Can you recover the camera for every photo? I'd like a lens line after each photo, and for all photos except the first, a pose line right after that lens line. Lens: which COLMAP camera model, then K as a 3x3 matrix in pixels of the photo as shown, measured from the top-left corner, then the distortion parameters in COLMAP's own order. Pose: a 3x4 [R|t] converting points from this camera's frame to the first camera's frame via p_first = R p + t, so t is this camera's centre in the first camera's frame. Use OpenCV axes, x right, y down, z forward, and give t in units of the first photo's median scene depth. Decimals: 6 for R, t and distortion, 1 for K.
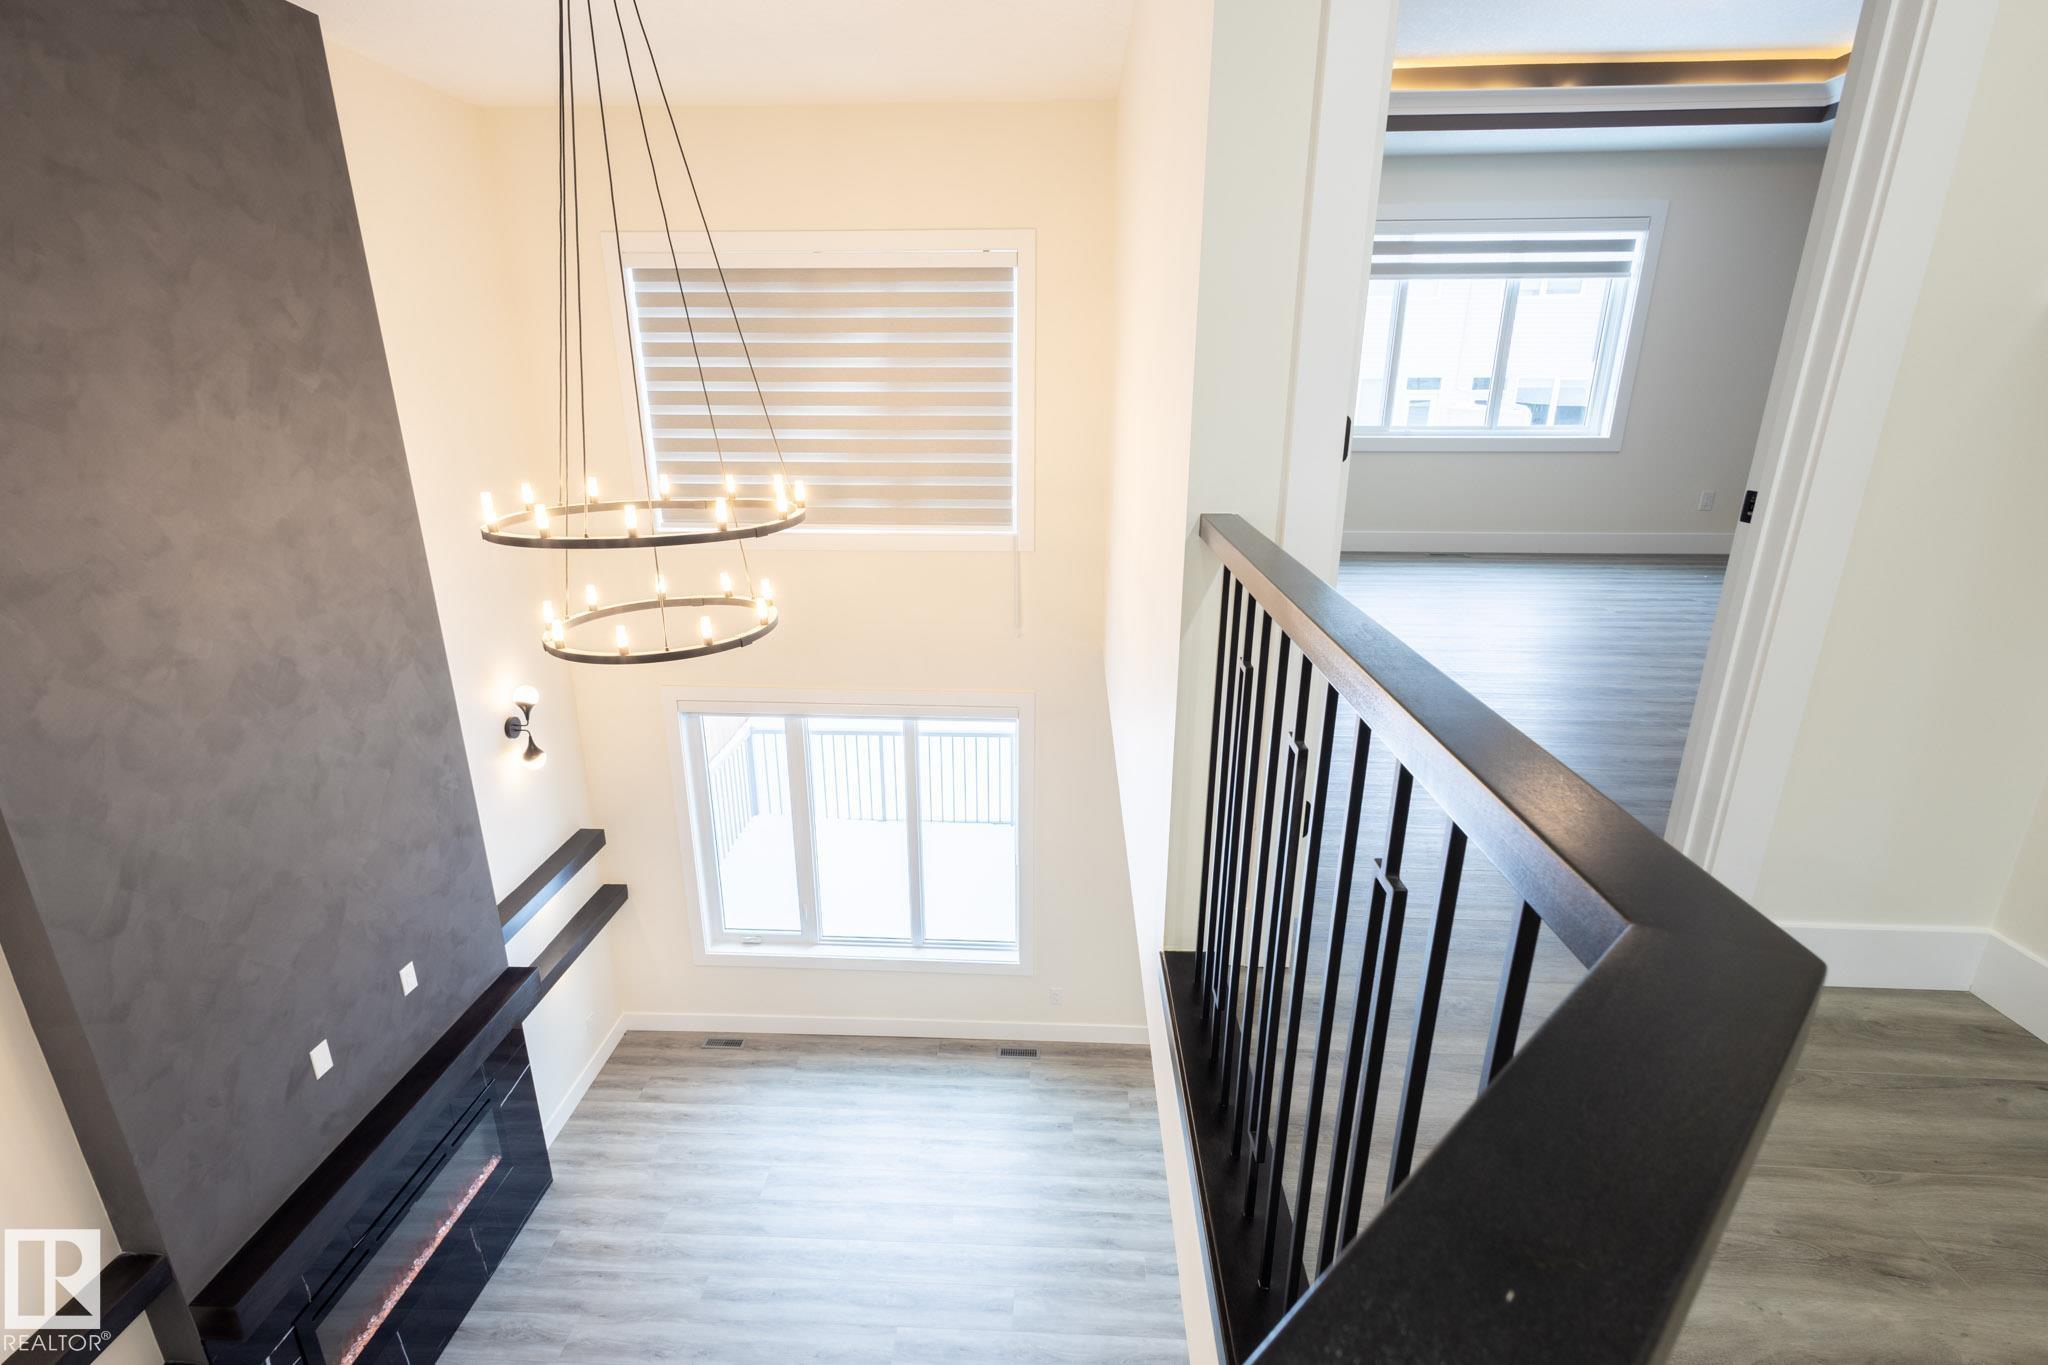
lens RADIAL K [[945.3, 0, 1016.7], [0, 945.3, 686.2], [0, 0, 1]] dist [0.019695, -0.006830]
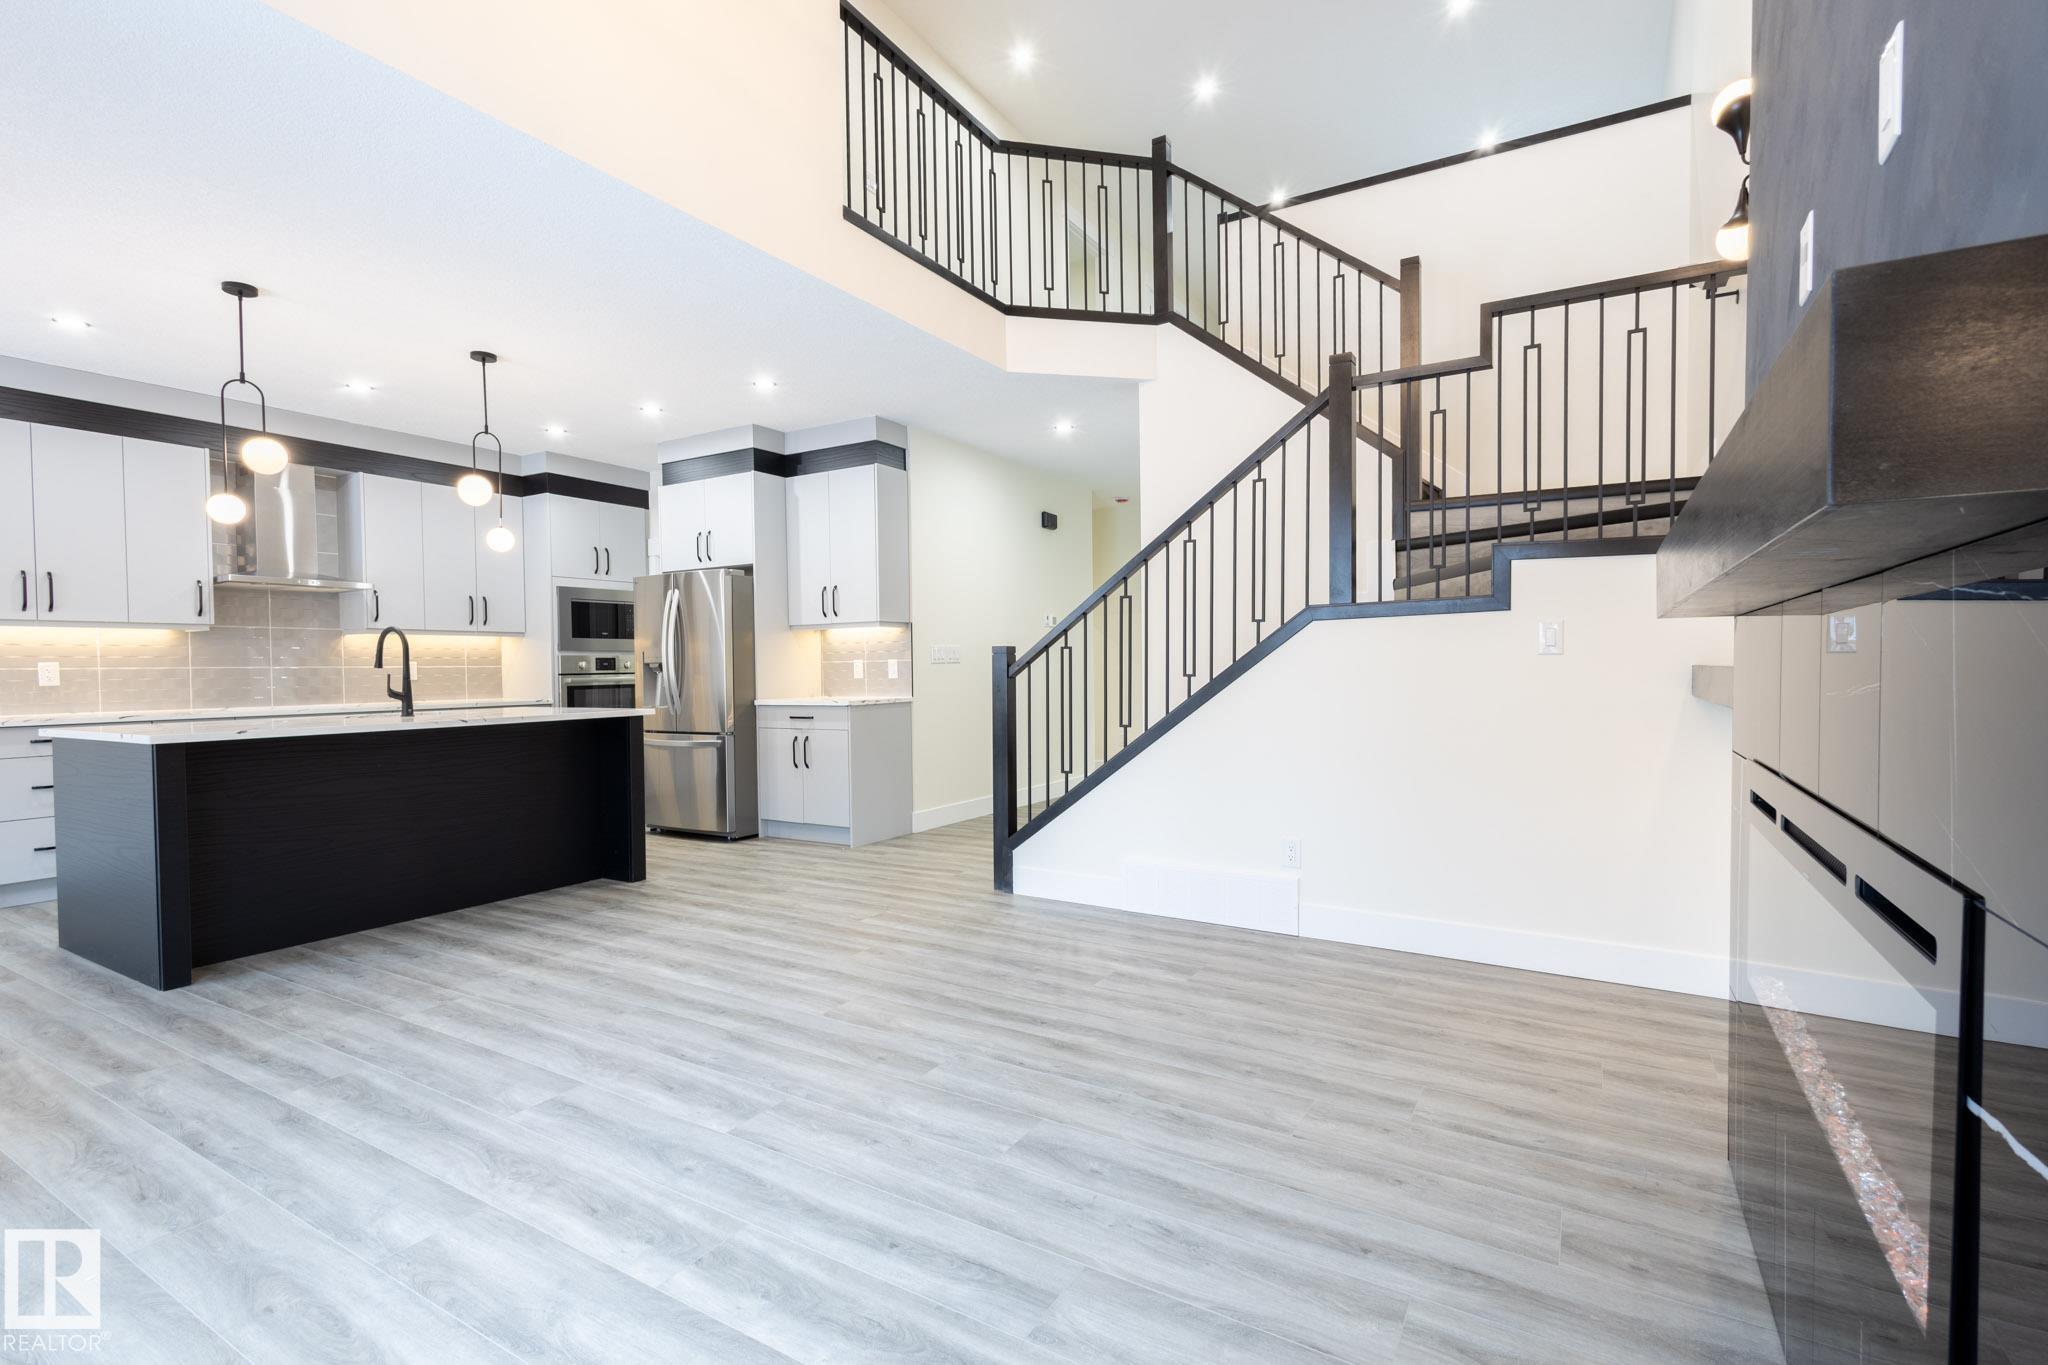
lens RADIAL K [[947.0, 0, 1020.5], [0, 947.0, 685.6], [0, 0, 1]] dist [0.016982, -0.002605]
pose [[-0.880059, -0.000975, 0.474863, -0.560340], [0.157713, 0.942635, 0.294223, 0.345845], [-0.447909, 0.333825, -0.829421, 1.396204]]
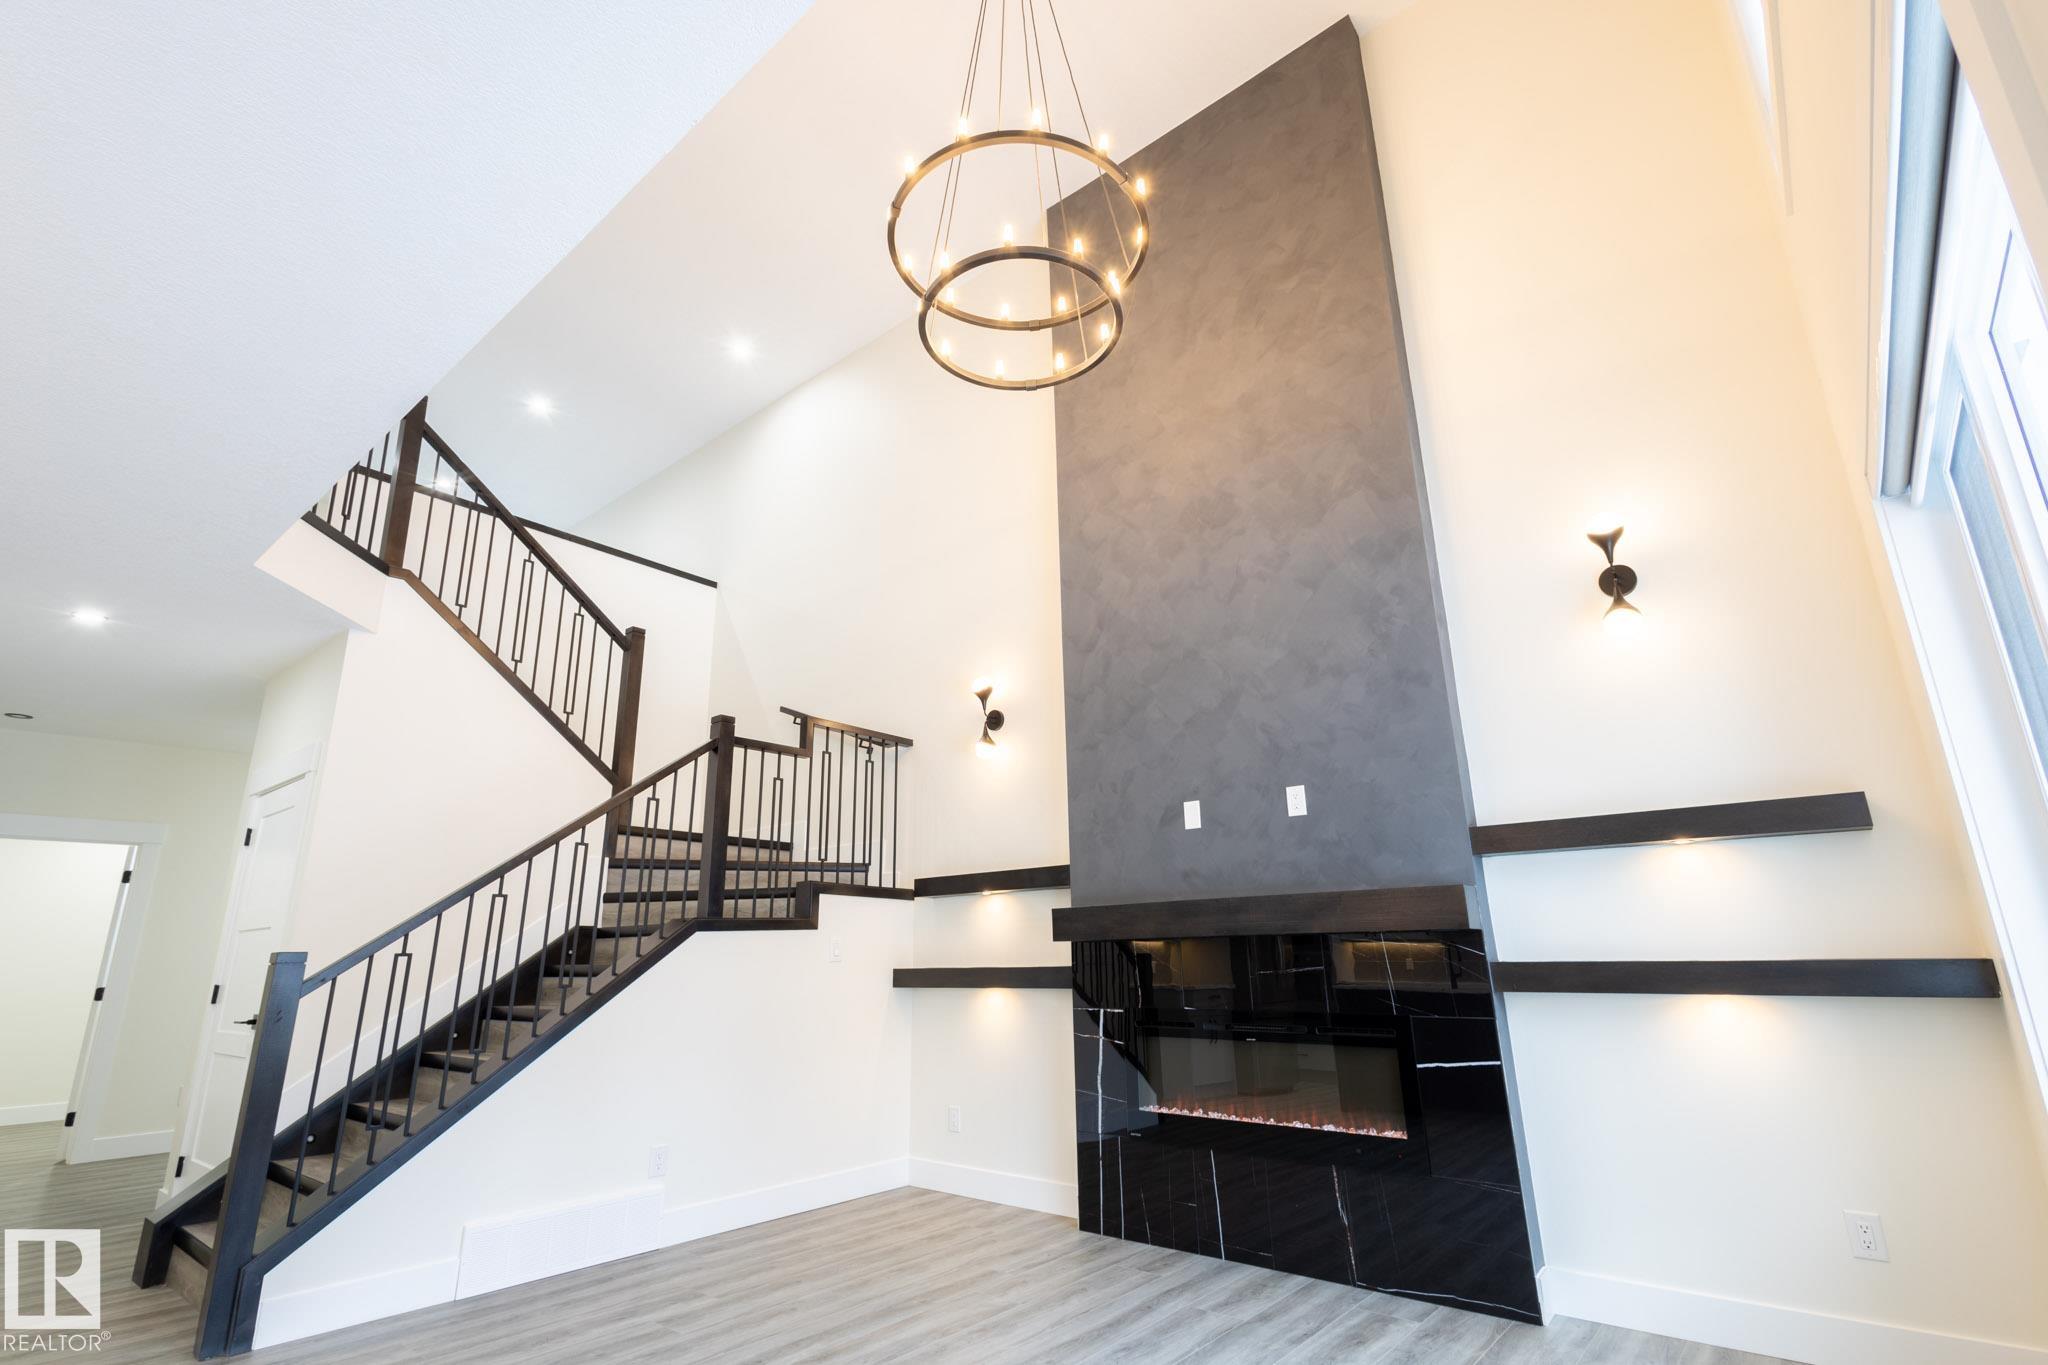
lens RADIAL K [[947.0, 0, 1020.5], [0, 947.0, 685.6], [0, 0, 1]] dist [0.016982, -0.002605]
pose [[-0.604654, -0.207832, -0.768895, 0.302084], [-0.229753, 0.969833, -0.081470, 0.339443], [0.762632, 0.127395, -0.634164, 1.396784]]
